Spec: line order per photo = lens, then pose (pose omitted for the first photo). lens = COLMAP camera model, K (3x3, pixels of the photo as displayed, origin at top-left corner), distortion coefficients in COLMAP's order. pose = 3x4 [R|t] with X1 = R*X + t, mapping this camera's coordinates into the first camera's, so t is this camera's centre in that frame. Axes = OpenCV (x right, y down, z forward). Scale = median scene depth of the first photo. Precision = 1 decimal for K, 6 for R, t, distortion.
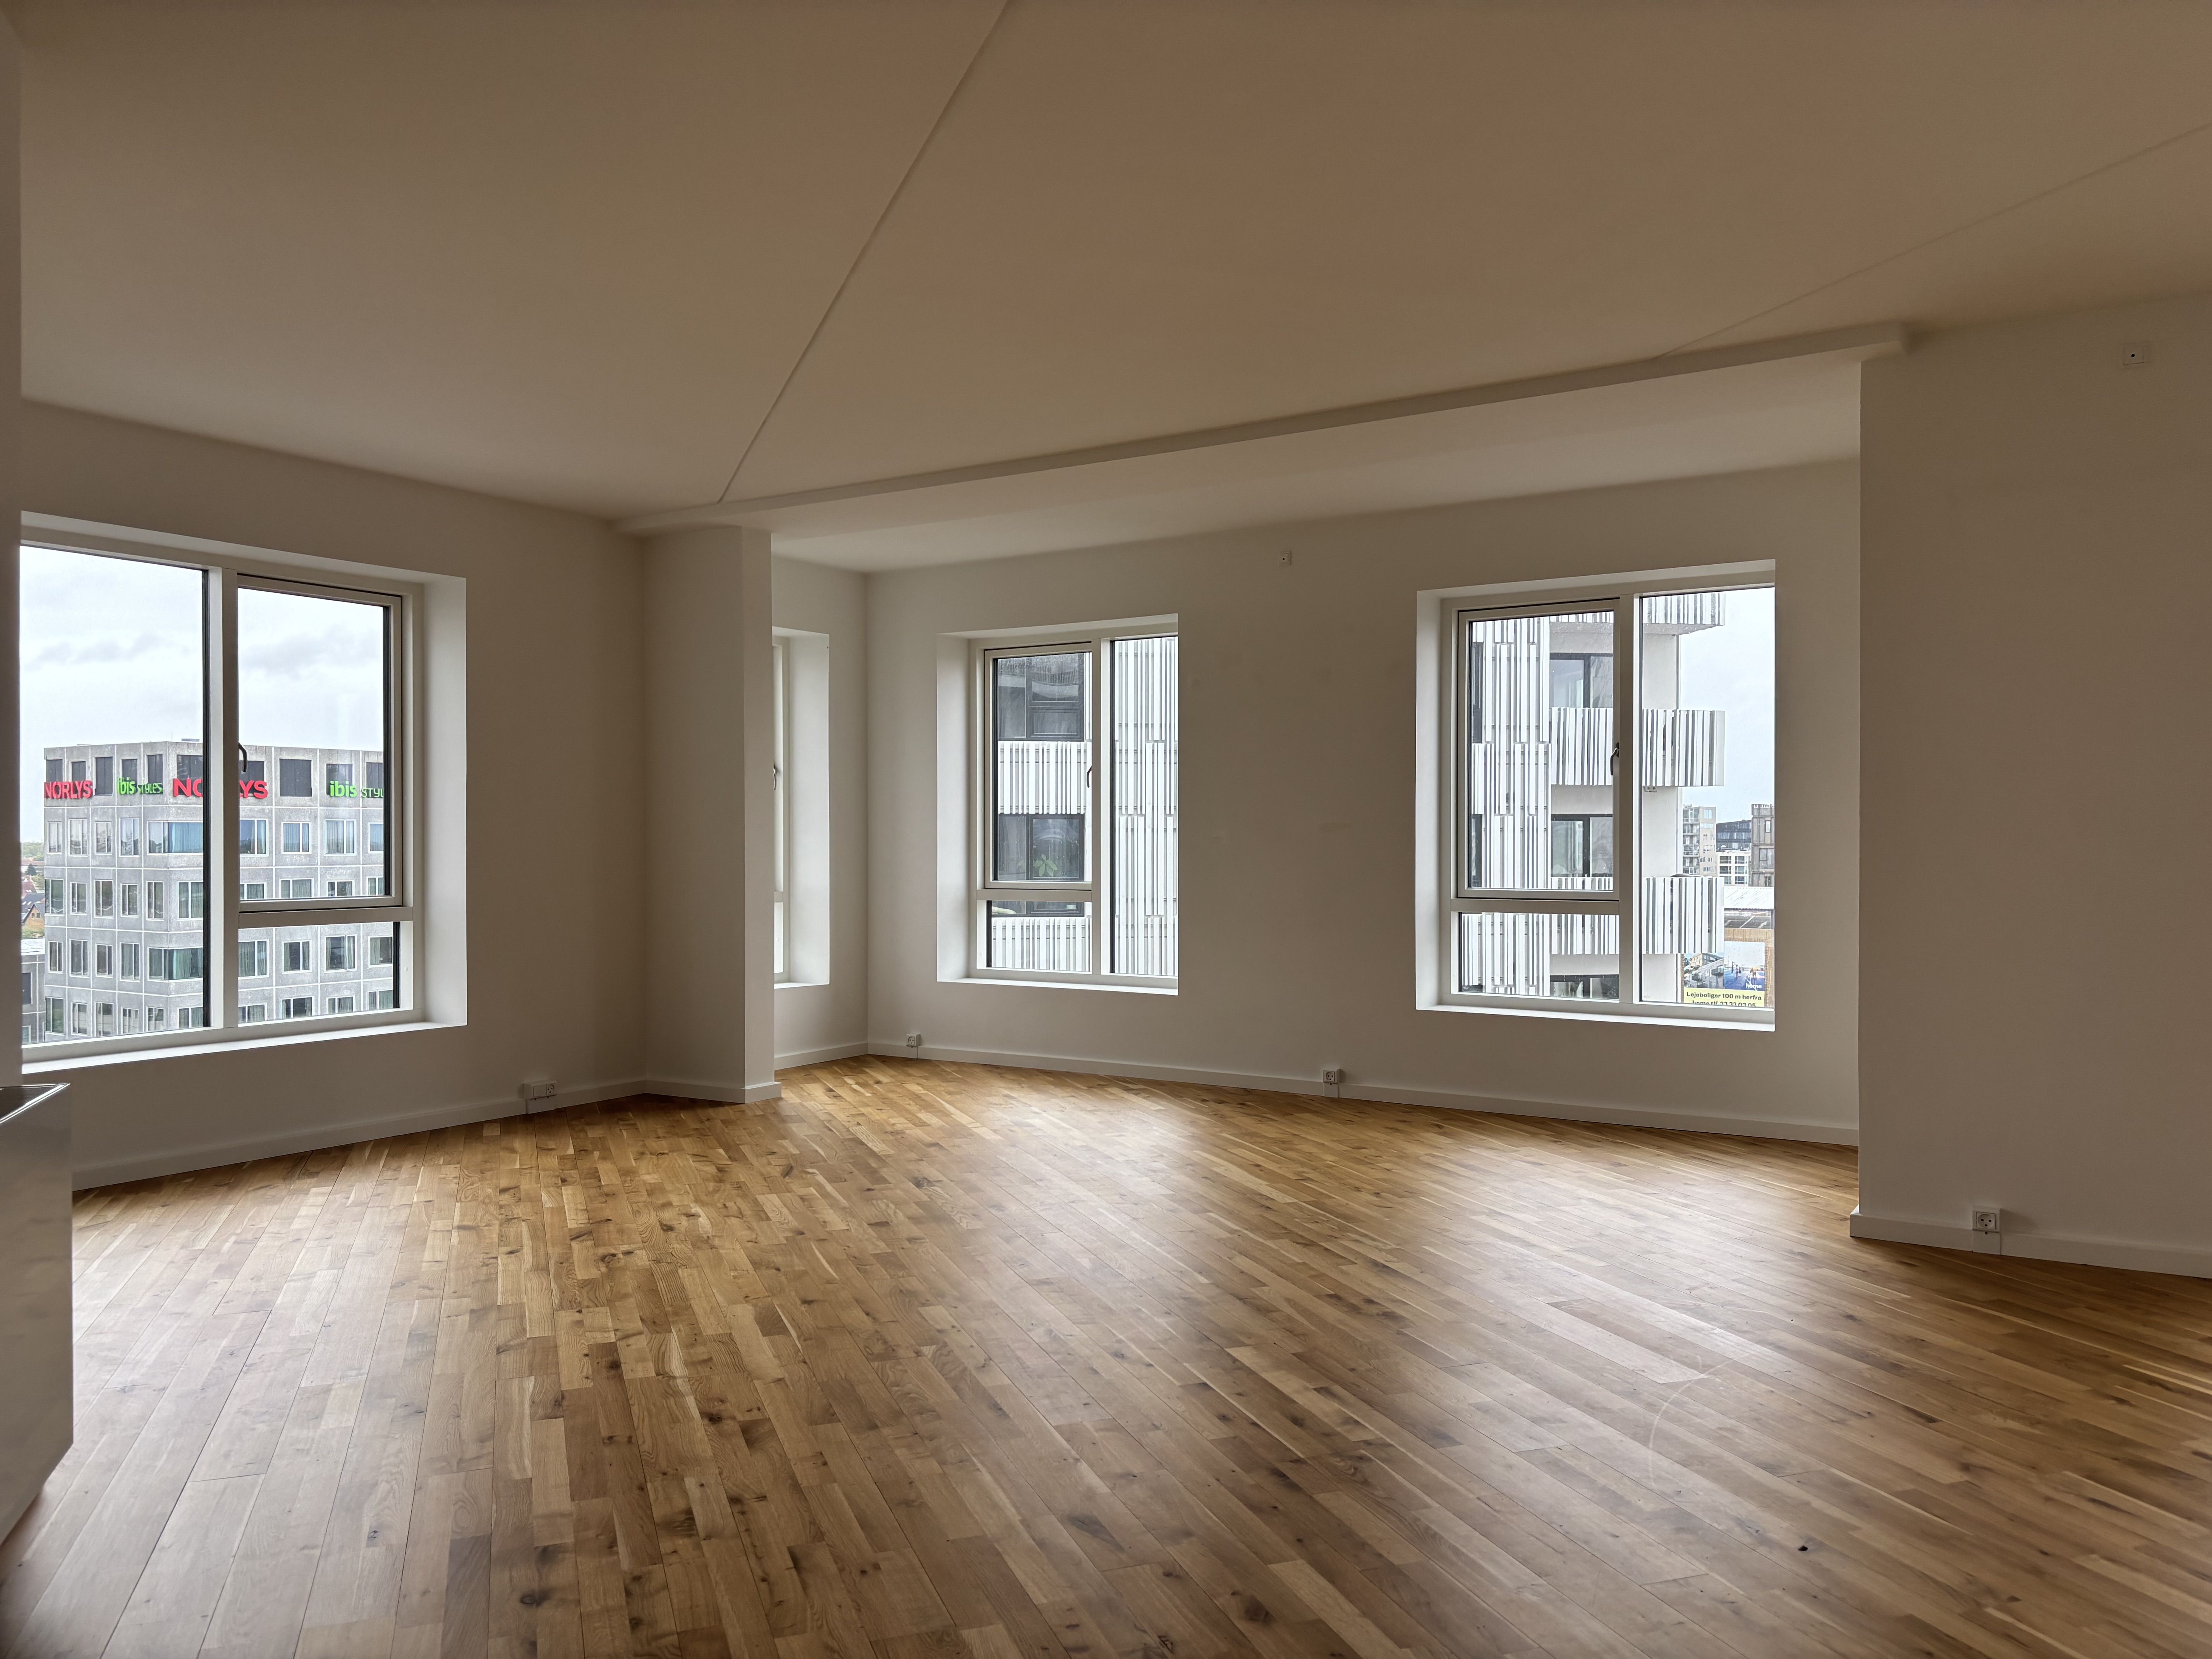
lens RADIAL K [[1670.2, 0, 1103.5], [0, 1670.2, 819.7], [0, 0, 1]] dist [0.003291, -0.016591]
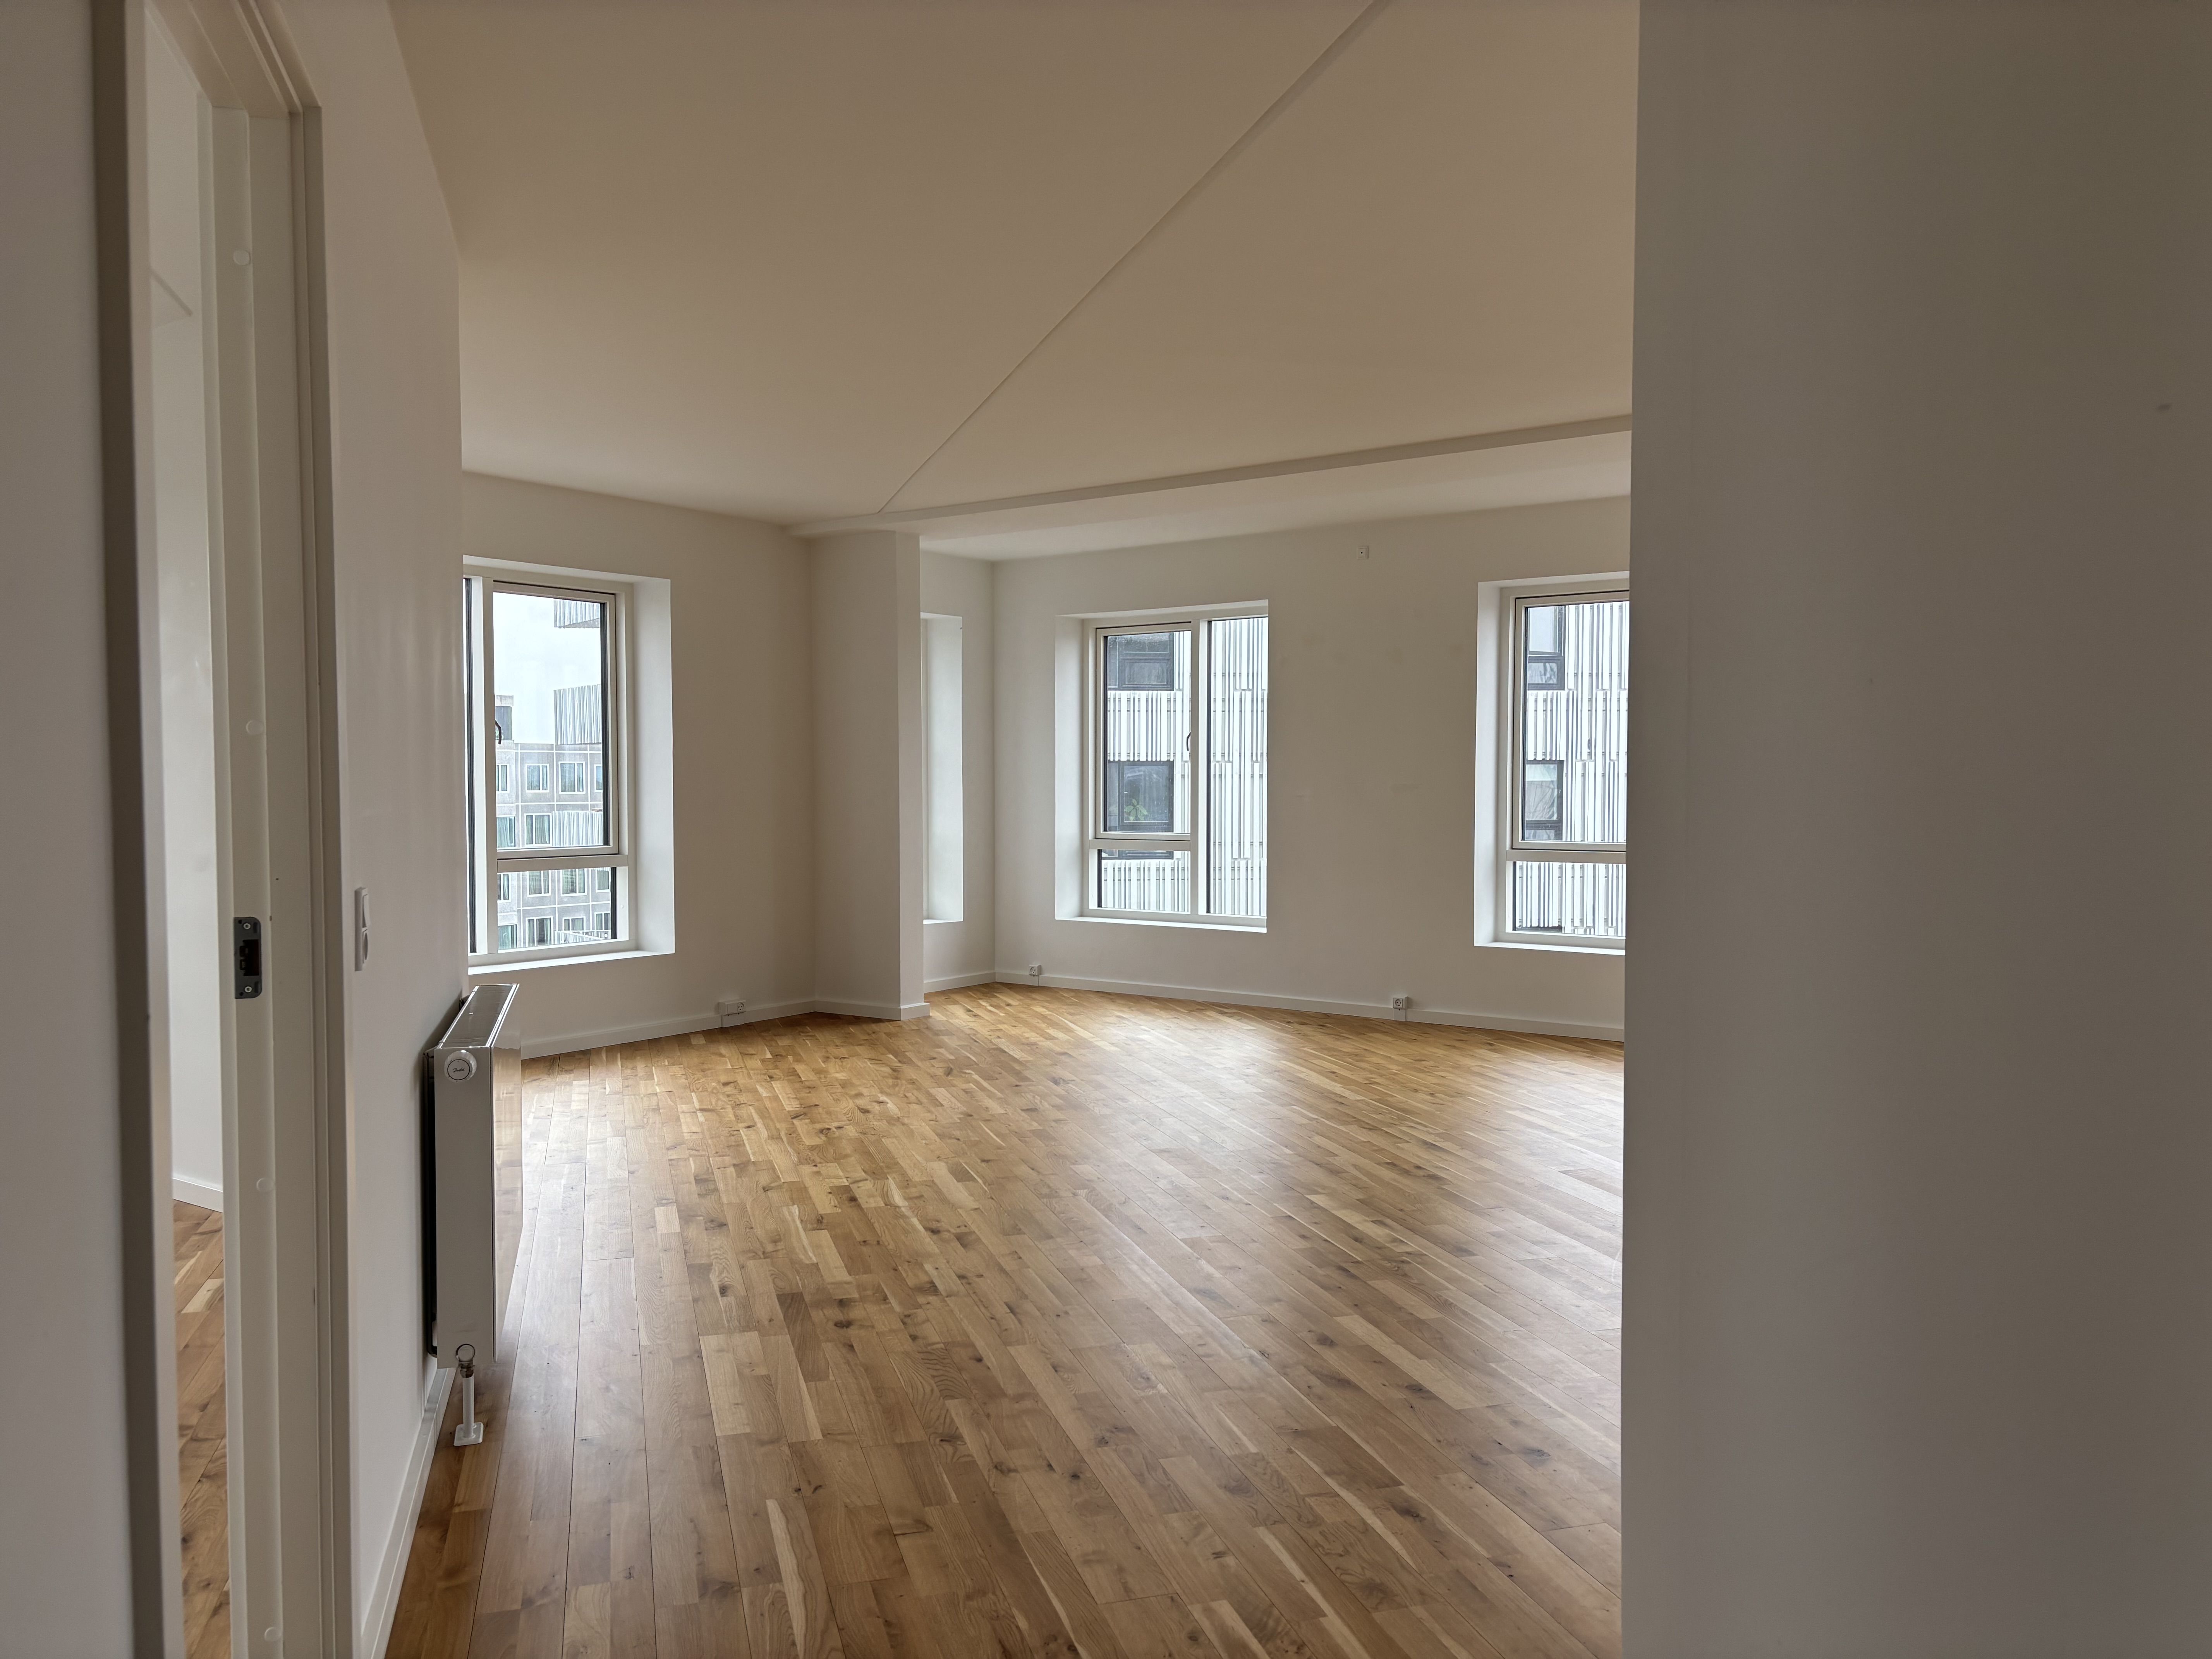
lens RADIAL K [[1670.2, 0, 1098.1], [0, 1670.2, 842.2], [0, 0, 1]] dist [0.003291, -0.016591]
pose [[0.998565, 0.002959, -0.053465, -0.012270], [-0.000318, 0.998782, 0.049347, -0.016484], [0.053546, -0.049259, 0.997350, -0.181974]]
